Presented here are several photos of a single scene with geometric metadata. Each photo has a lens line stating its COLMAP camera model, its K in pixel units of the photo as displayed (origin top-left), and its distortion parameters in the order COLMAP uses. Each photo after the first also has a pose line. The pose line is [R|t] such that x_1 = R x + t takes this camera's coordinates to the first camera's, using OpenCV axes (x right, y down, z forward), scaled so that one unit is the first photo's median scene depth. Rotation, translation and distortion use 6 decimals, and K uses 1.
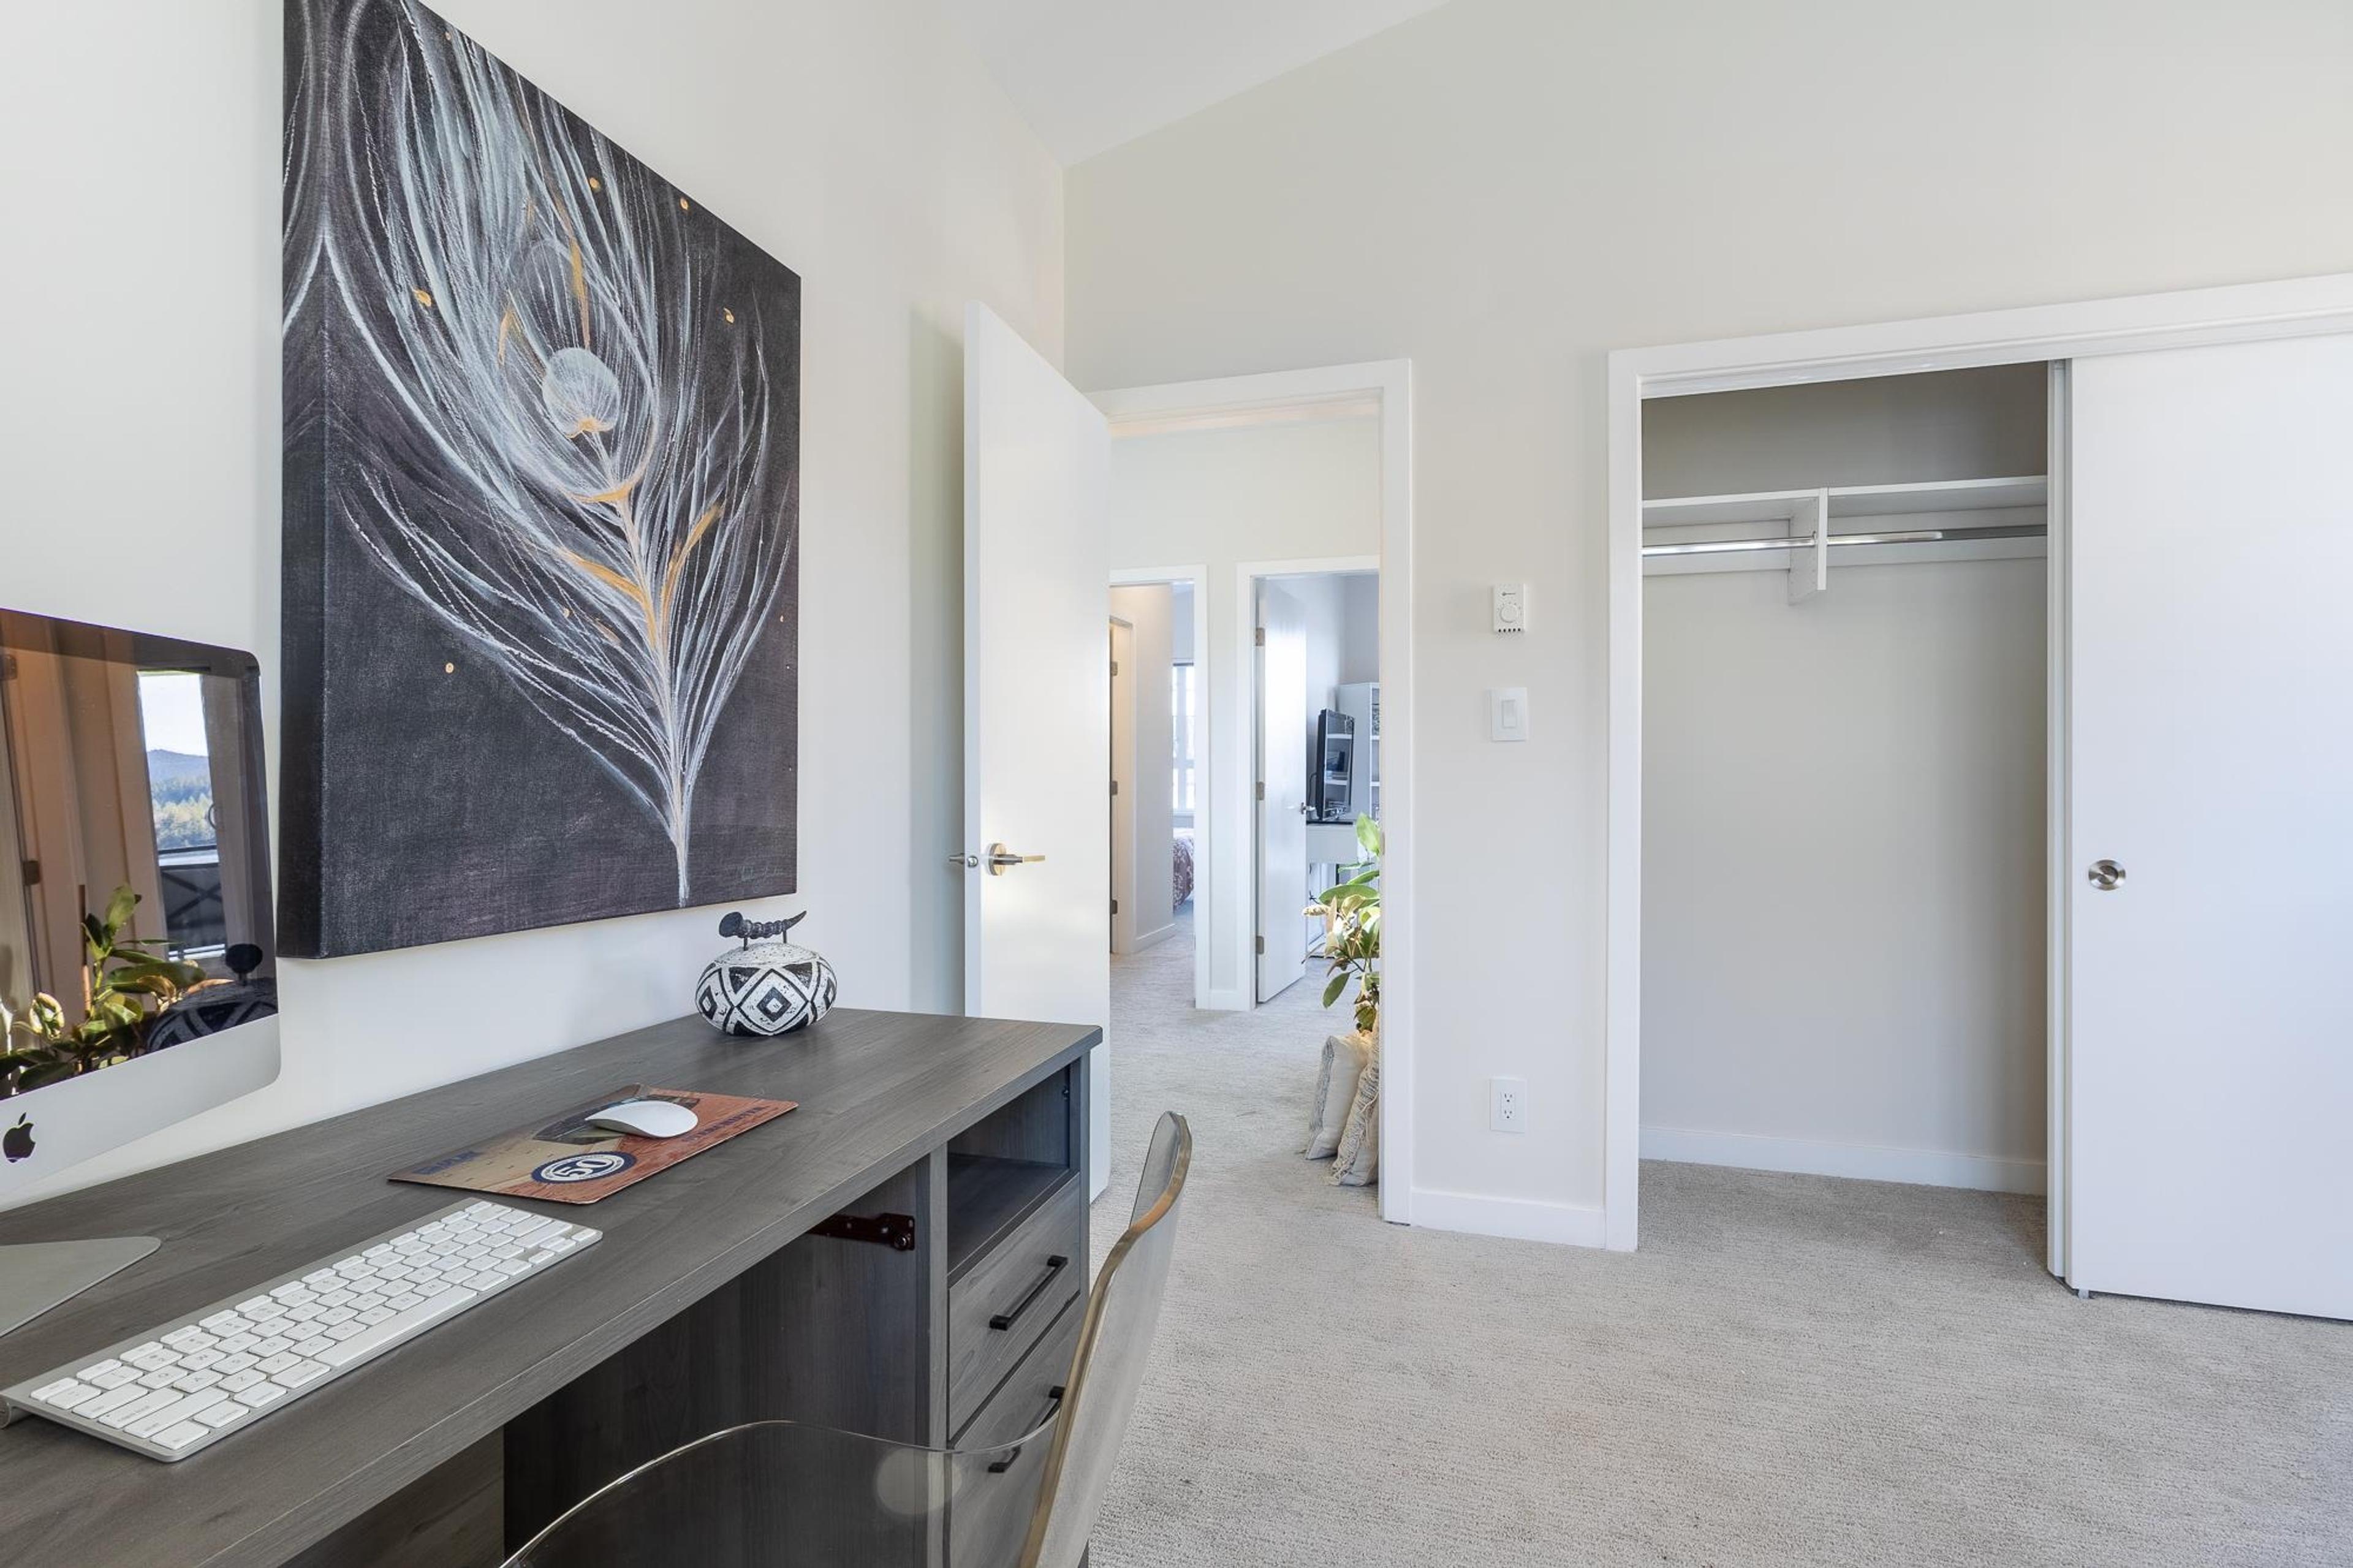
lens RADIAL K [[1091.9, 0, 1180.1], [0, 1091.9, 783.6], [0, 0, 1]] dist [0.001743, 0.000349]
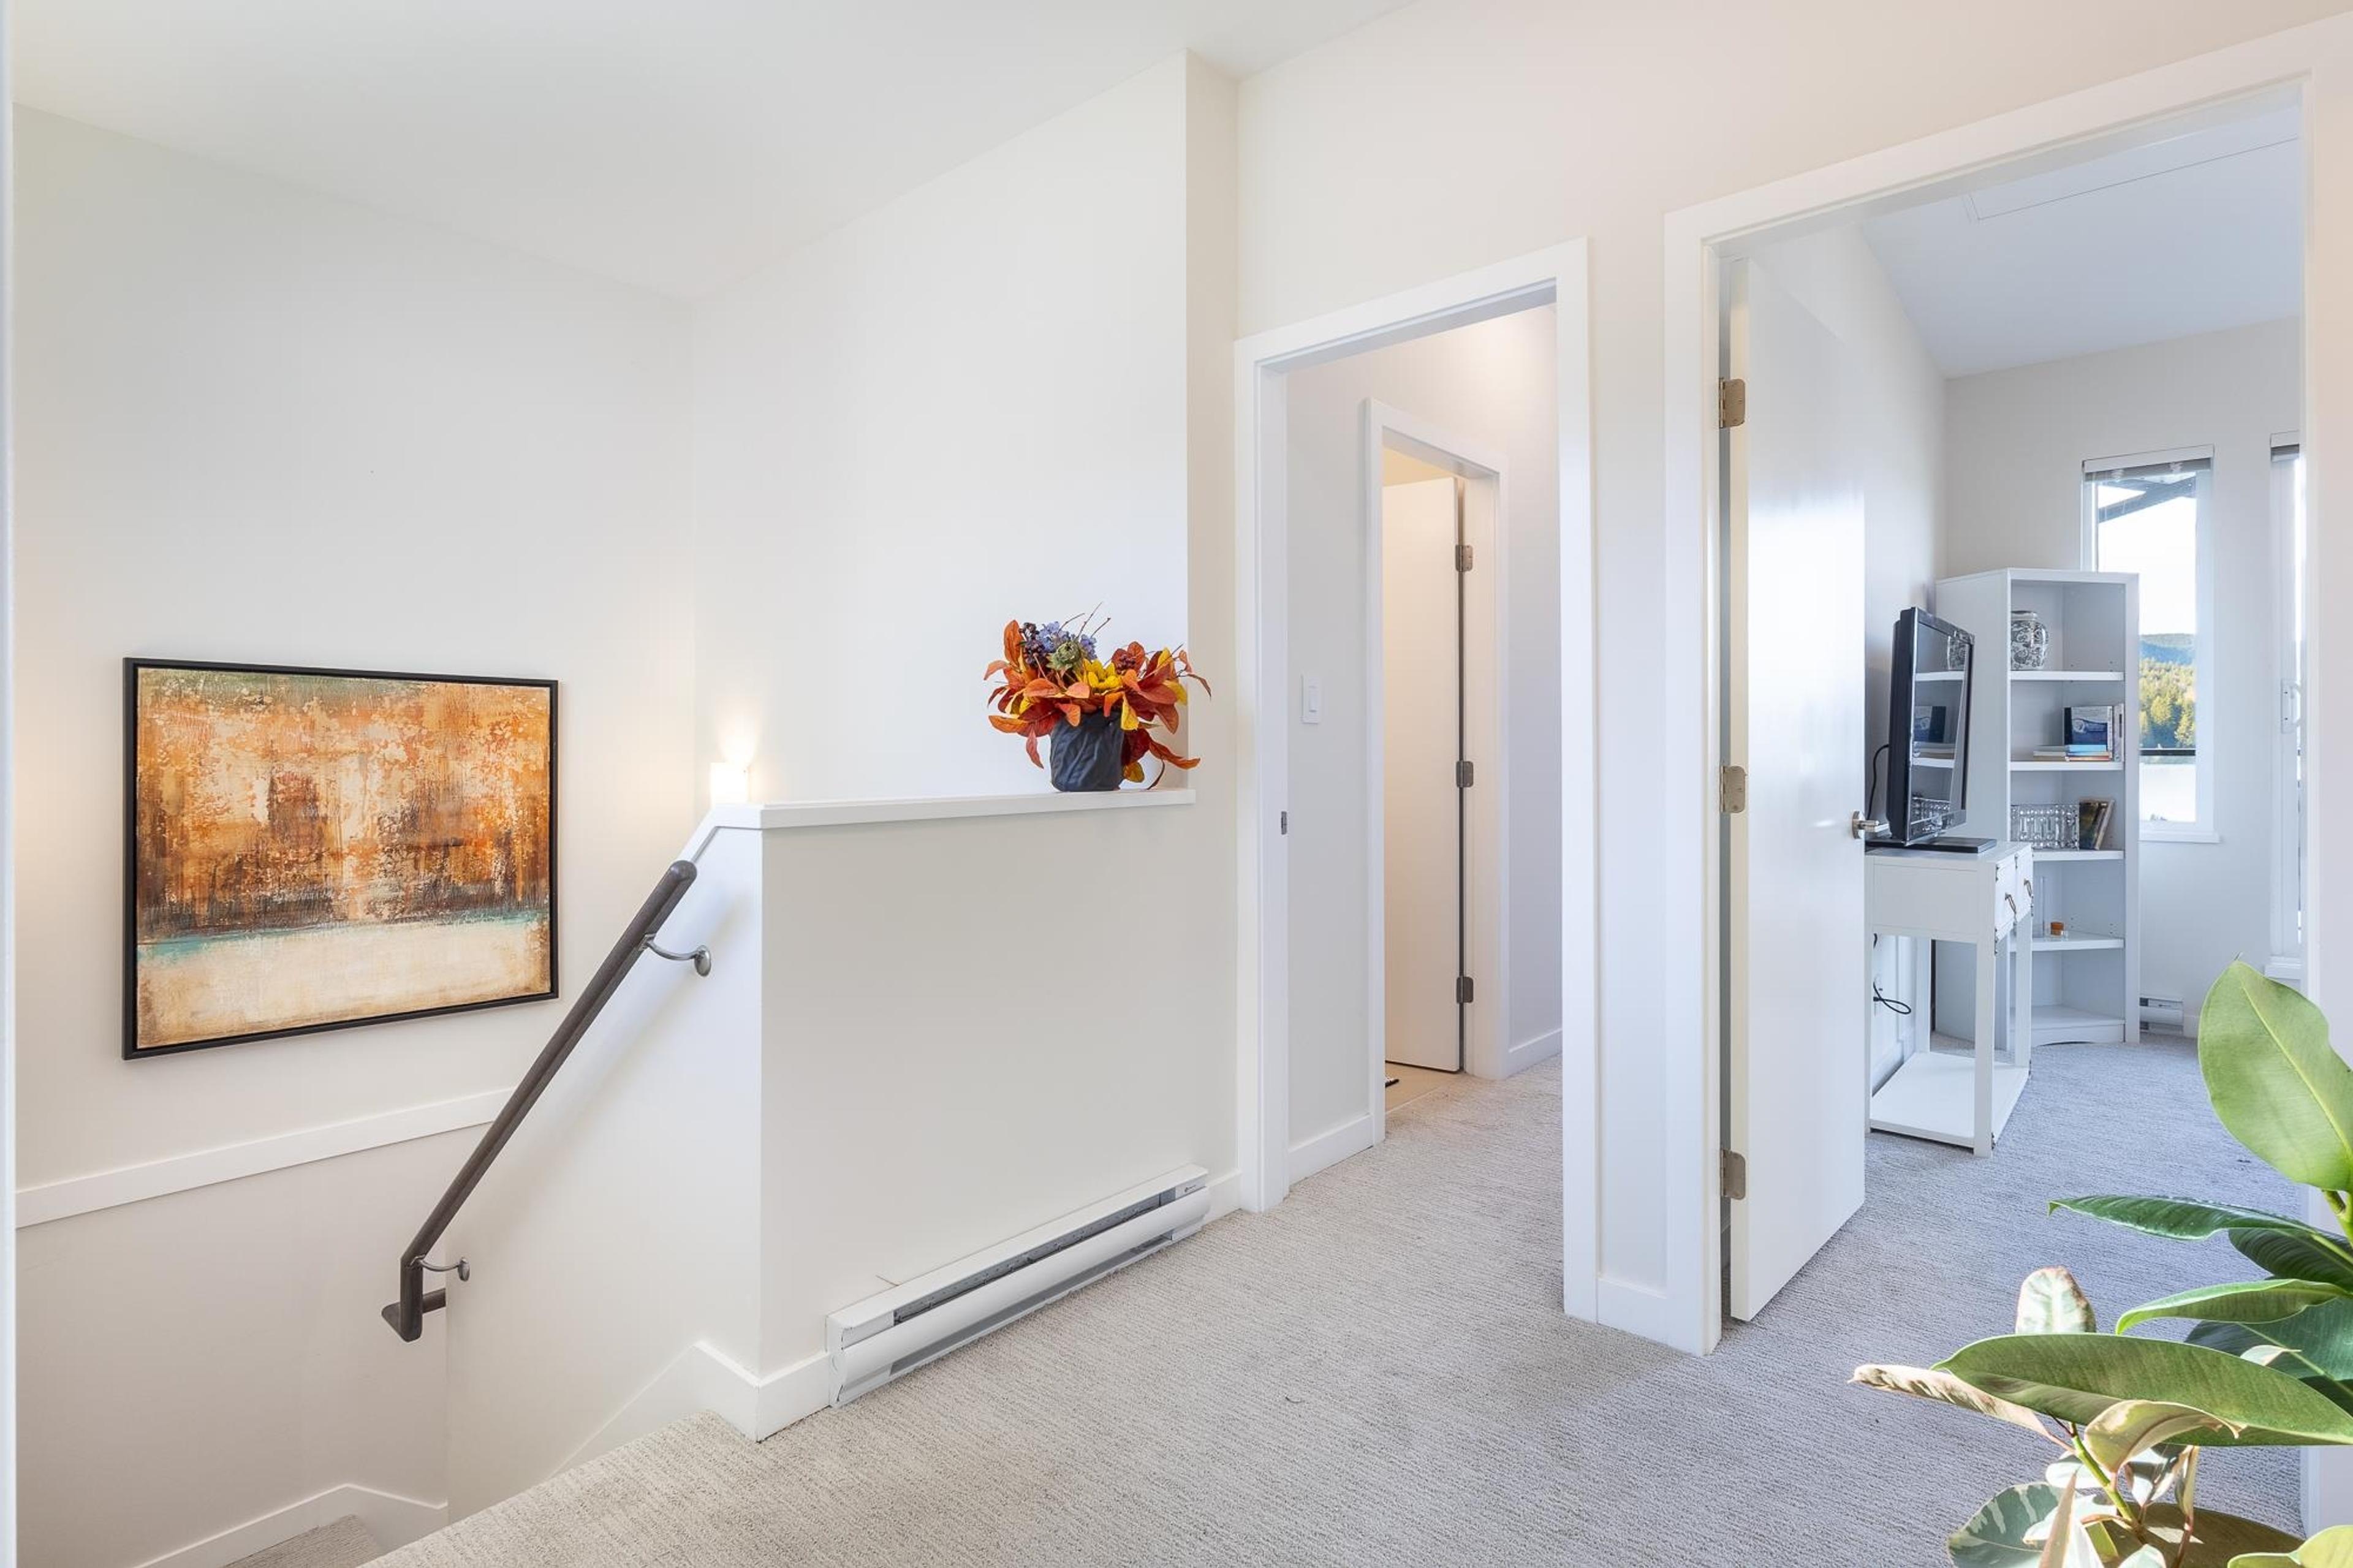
lens RADIAL K [[1140.9, 0, 1178.4], [0, 1140.9, 736.4], [0, 0, 1]] dist [-0.013848, -0.000316]
pose [[0.909171, -0.005496, -0.416386, 0.048338], [-0.001902, 0.999848, -0.017350, -0.004716], [0.416418, 0.016566, 0.909022, 0.414605]]
